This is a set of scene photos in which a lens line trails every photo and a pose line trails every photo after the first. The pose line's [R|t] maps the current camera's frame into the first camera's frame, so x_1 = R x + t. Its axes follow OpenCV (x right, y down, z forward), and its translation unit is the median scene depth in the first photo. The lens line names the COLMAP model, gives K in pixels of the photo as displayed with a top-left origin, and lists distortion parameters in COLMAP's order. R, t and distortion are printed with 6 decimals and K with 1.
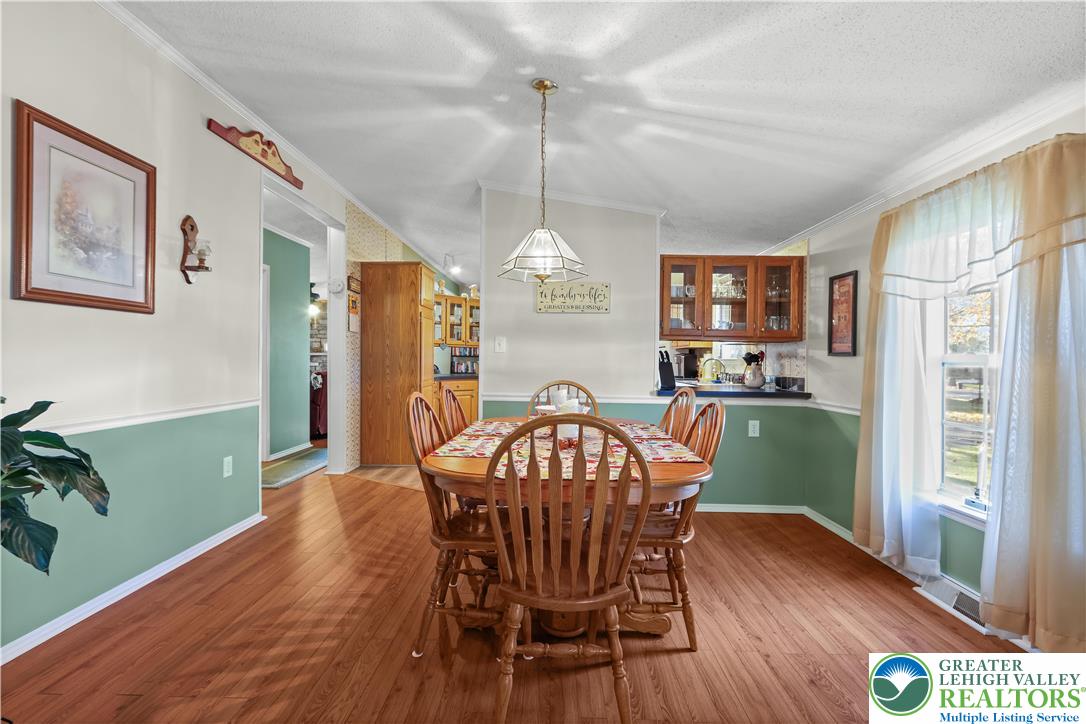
lens RADIAL K [[500.2, 0, 536.5], [0, 500.2, 358.8], [0, 0, 1]] dist [-0.002841, 0.001705]
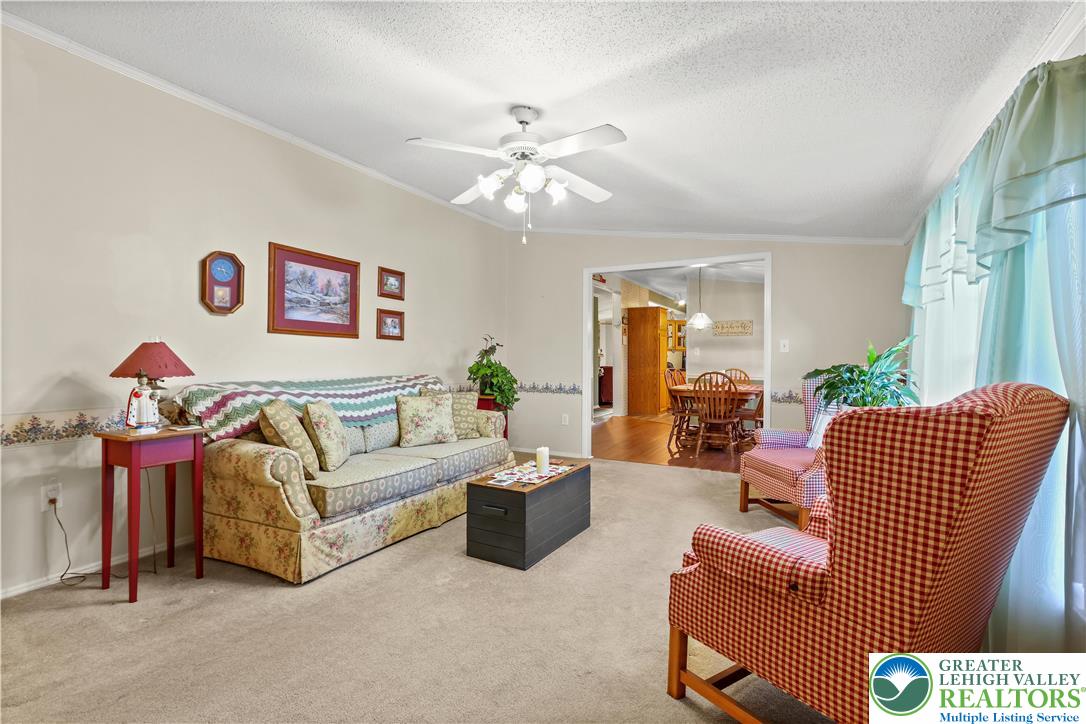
lens RADIAL K [[500.2, 0, 539.7], [0, 500.2, 361.5], [0, 0, 1]] dist [-0.002841, 0.001705]
pose [[0.889990, -0.005825, -0.455943, 0.245641], [0.007605, 0.999969, 0.002068, 0.003904], [0.455917, -0.005308, 0.890006, -0.959755]]
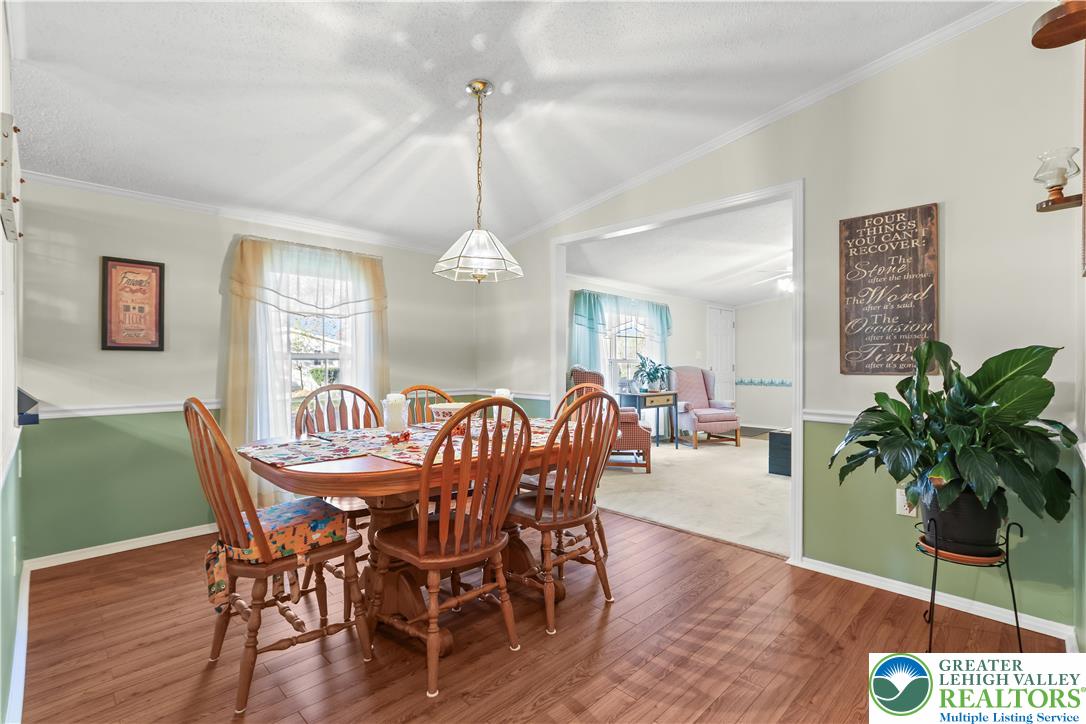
lens RADIAL K [[500.2, 0, 541.5], [0, 500.2, 365.0], [0, 0, 1]] dist [-0.002841, 0.001705]
pose [[-0.735198, -0.014305, 0.677702, -0.674690], [-0.011554, 0.999897, 0.008571, 0.005000], [-0.677754, -0.001529, -0.735287, 1.451029]]
